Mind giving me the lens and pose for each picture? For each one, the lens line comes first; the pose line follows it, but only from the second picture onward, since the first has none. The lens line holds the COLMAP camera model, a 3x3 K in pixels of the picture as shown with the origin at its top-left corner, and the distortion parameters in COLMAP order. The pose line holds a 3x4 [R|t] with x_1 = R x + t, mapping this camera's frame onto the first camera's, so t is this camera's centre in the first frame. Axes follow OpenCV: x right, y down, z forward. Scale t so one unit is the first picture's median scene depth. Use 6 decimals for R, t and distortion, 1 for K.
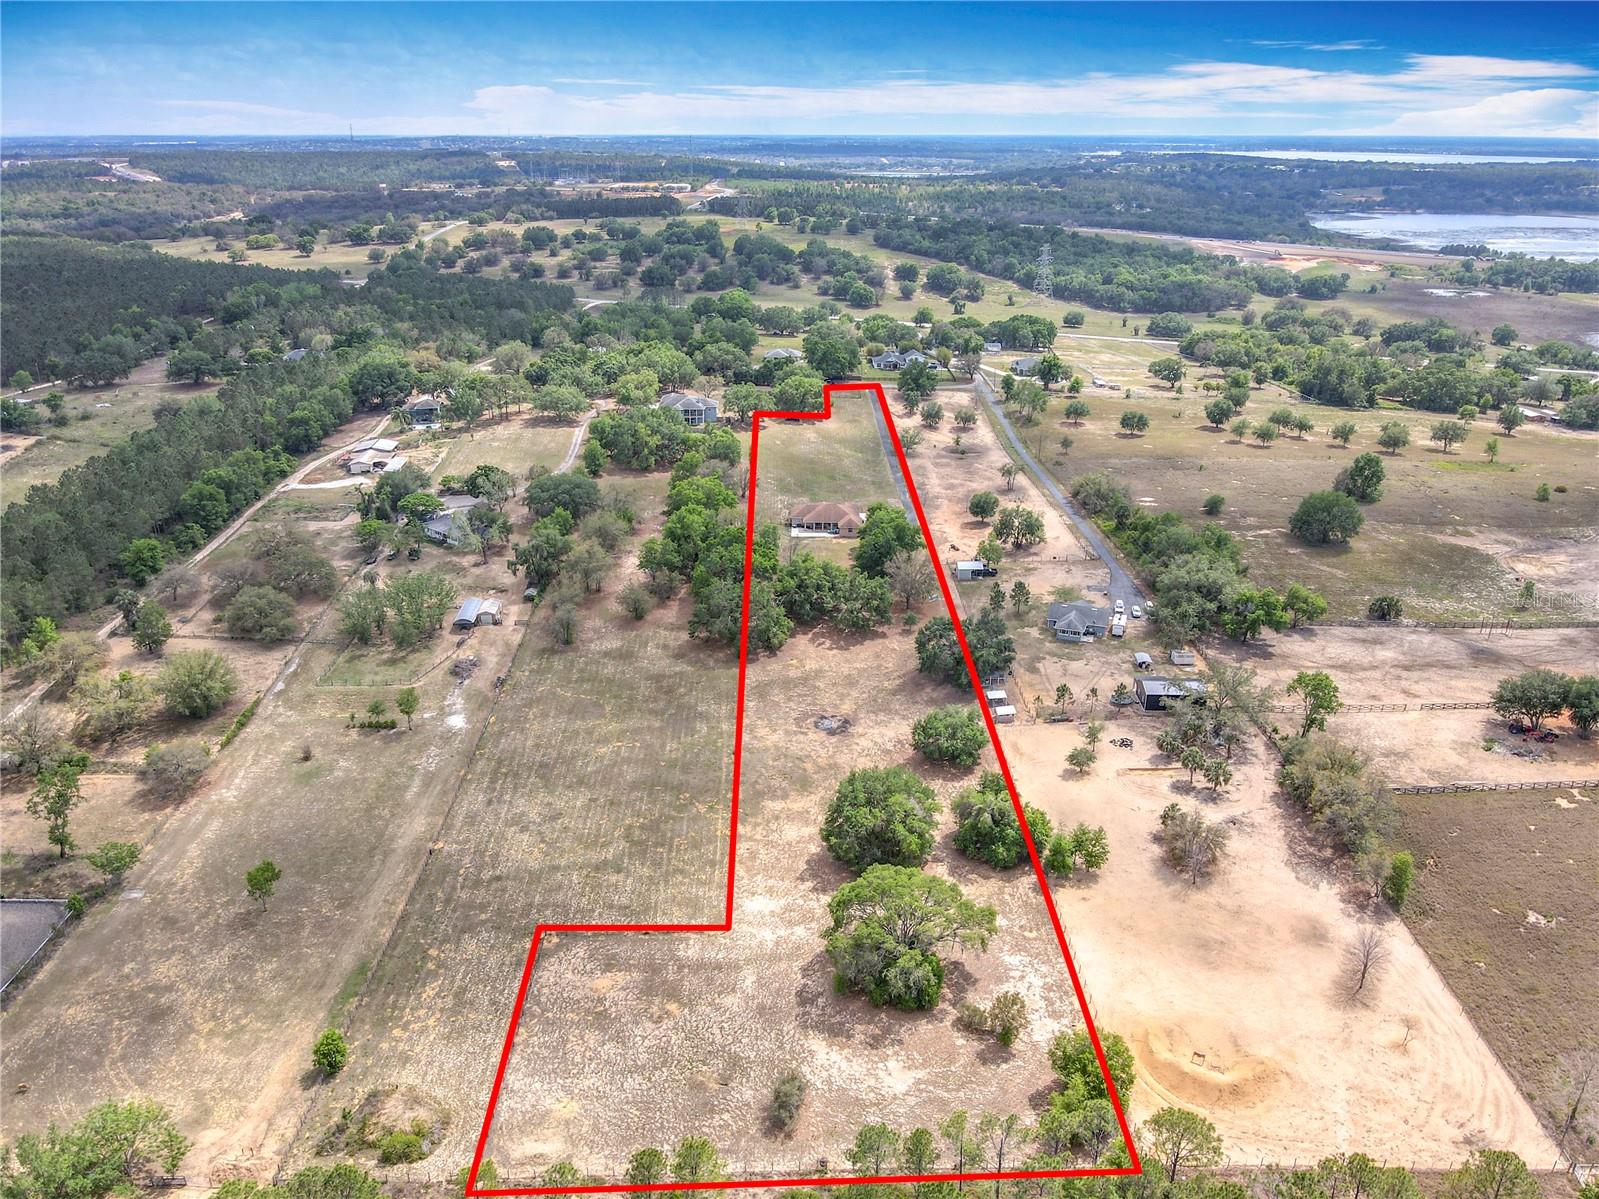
lens RADIAL K [[1191.2, 0, 799.4], [0, 1191.2, 599.0], [0, 0, 1]] dist [-0.002979, 0.008427]
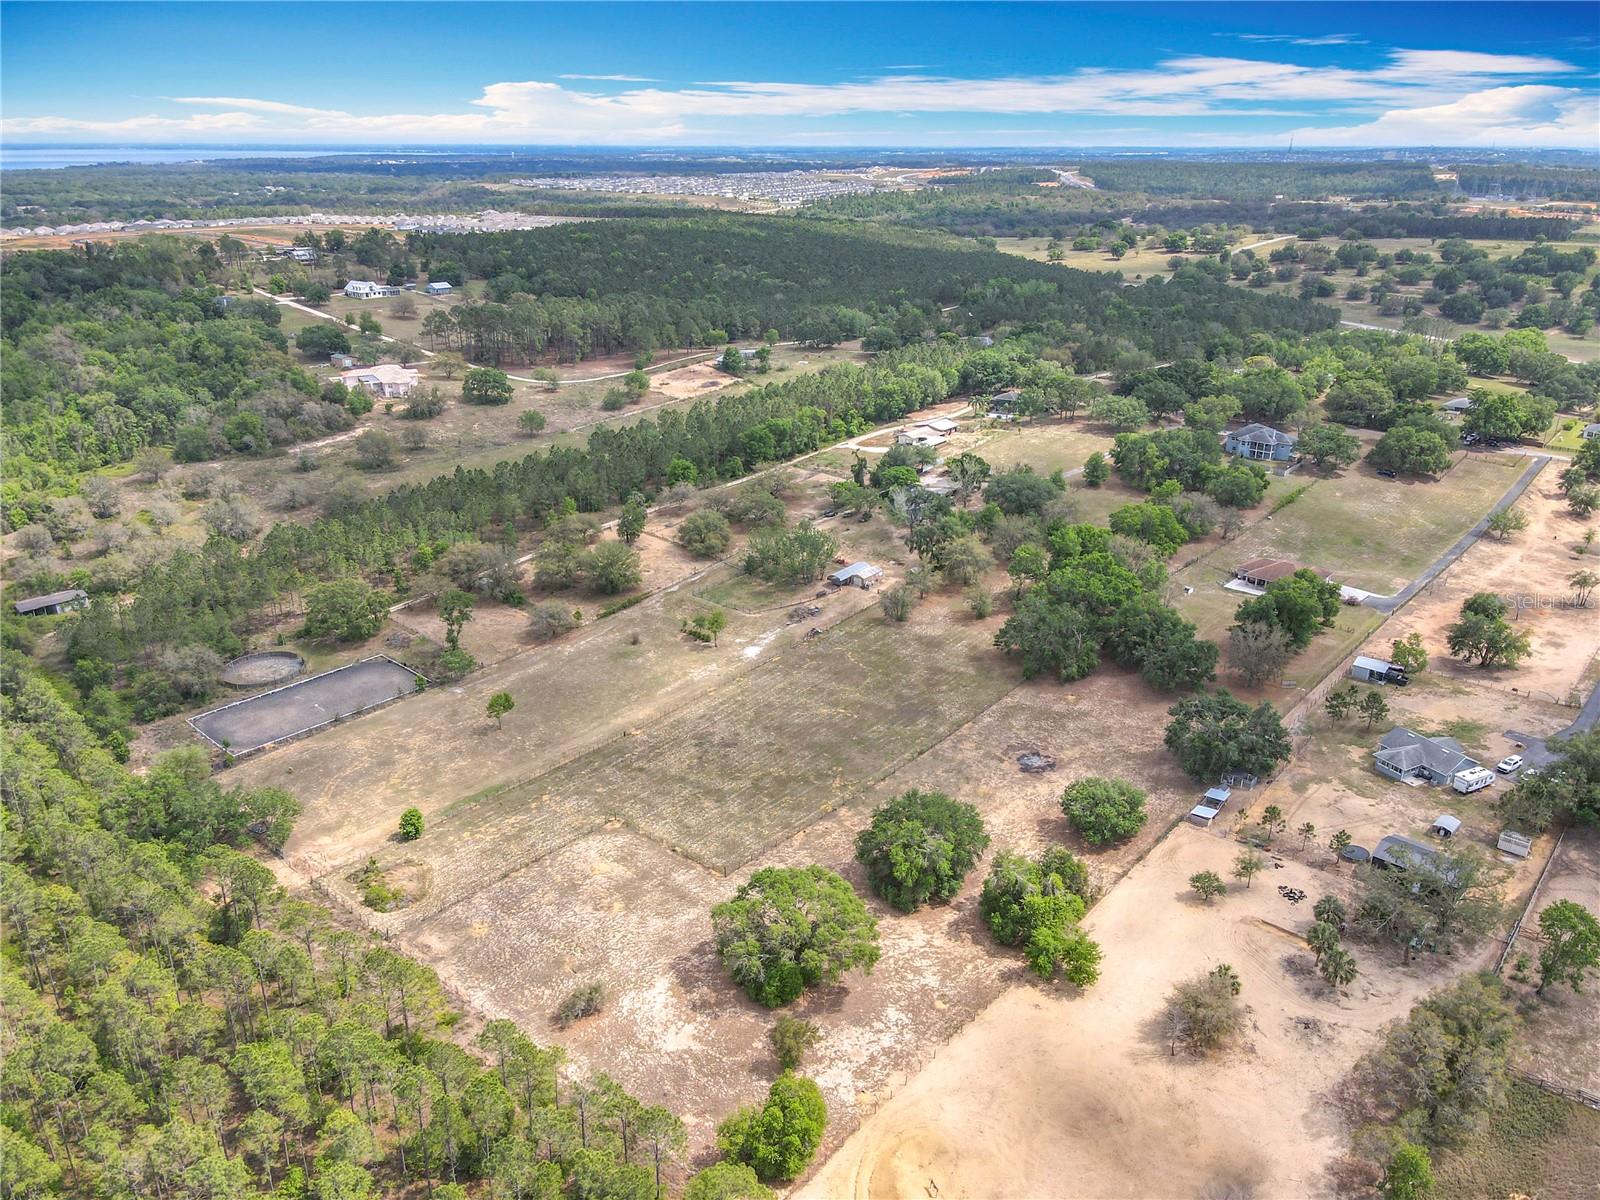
lens RADIAL K [[1185.2, 0, 799.1], [0, 1185.2, 590.9], [0, 0, 1]] dist [0.004869, 0.006497]
pose [[0.742222, 0.241298, -0.625205, 0.488084], [-0.249215, 0.965403, 0.076737, -0.057770], [0.622092, 0.098854, 0.776679, 0.146546]]
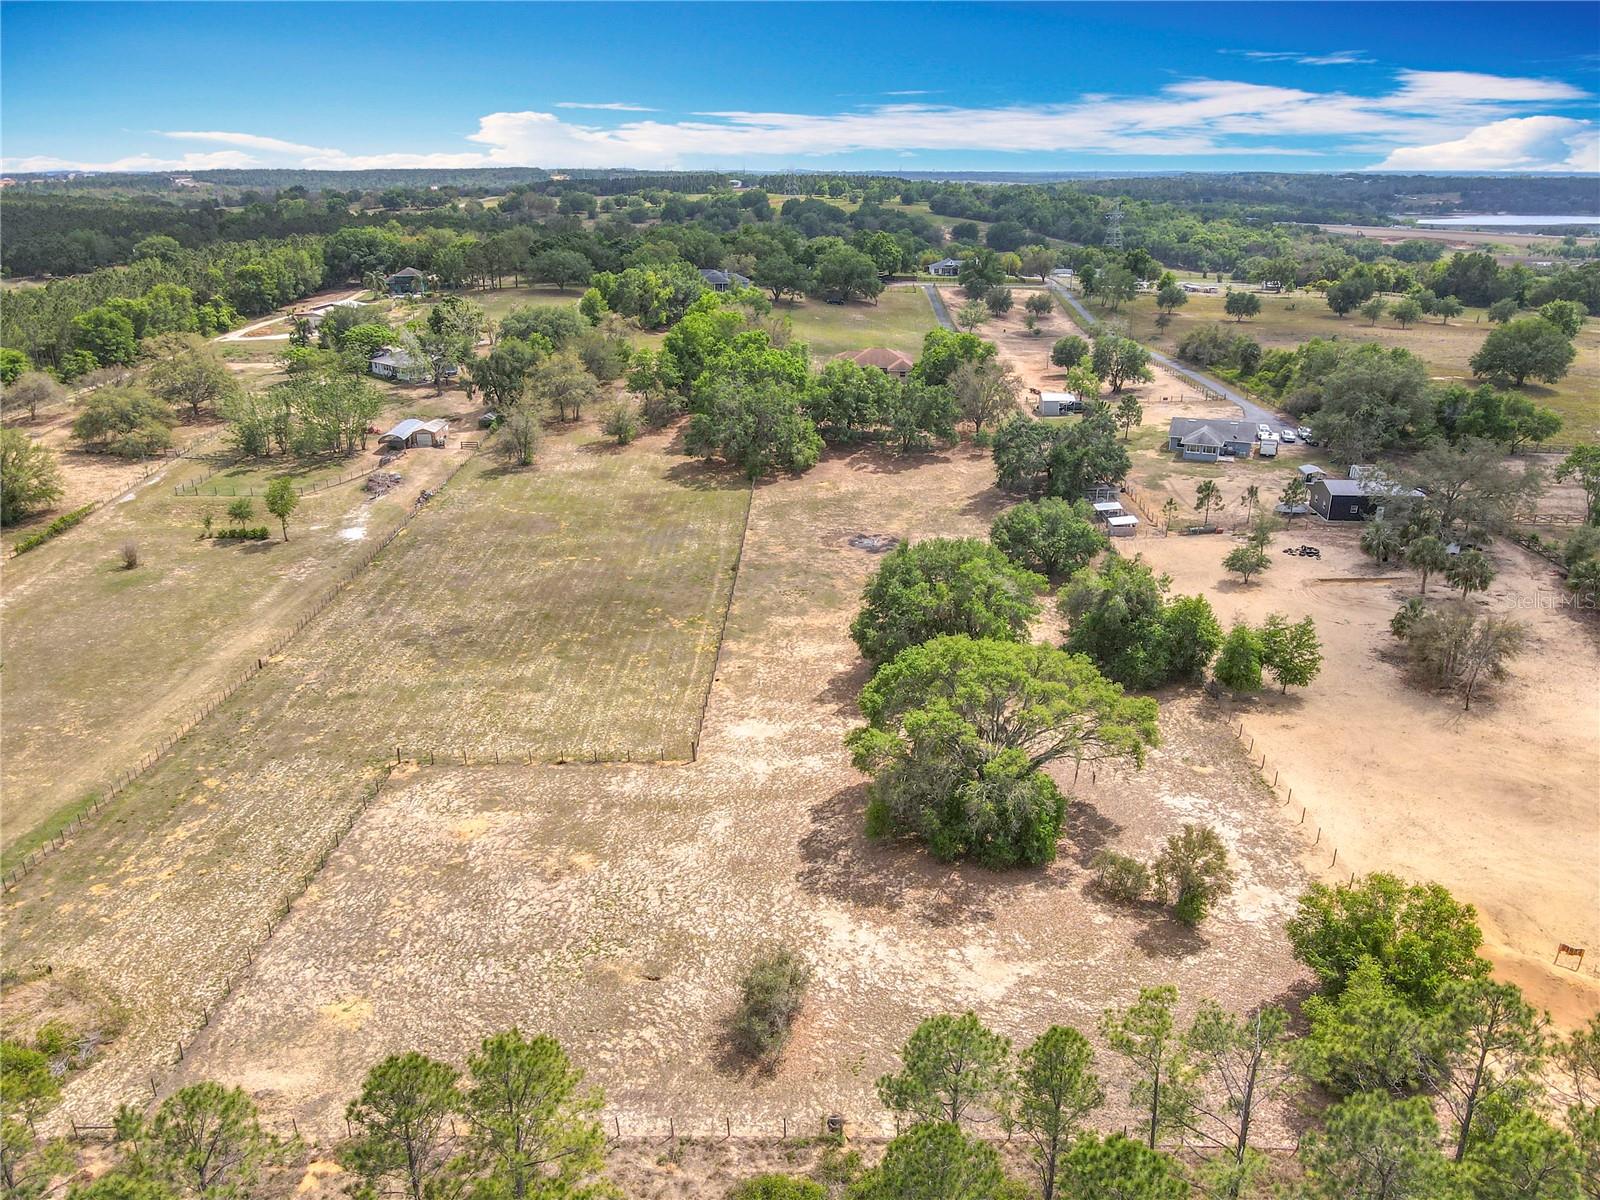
lens RADIAL K [[1185.2, 0, 799.1], [0, 1185.2, 590.9], [0, 0, 1]] dist [0.004869, 0.006497]
pose [[0.998999, 0.011934, -0.043122, 0.014721], [-0.013344, 0.999381, -0.032543, 0.171849], [0.042707, 0.033086, 0.998540, 0.322343]]
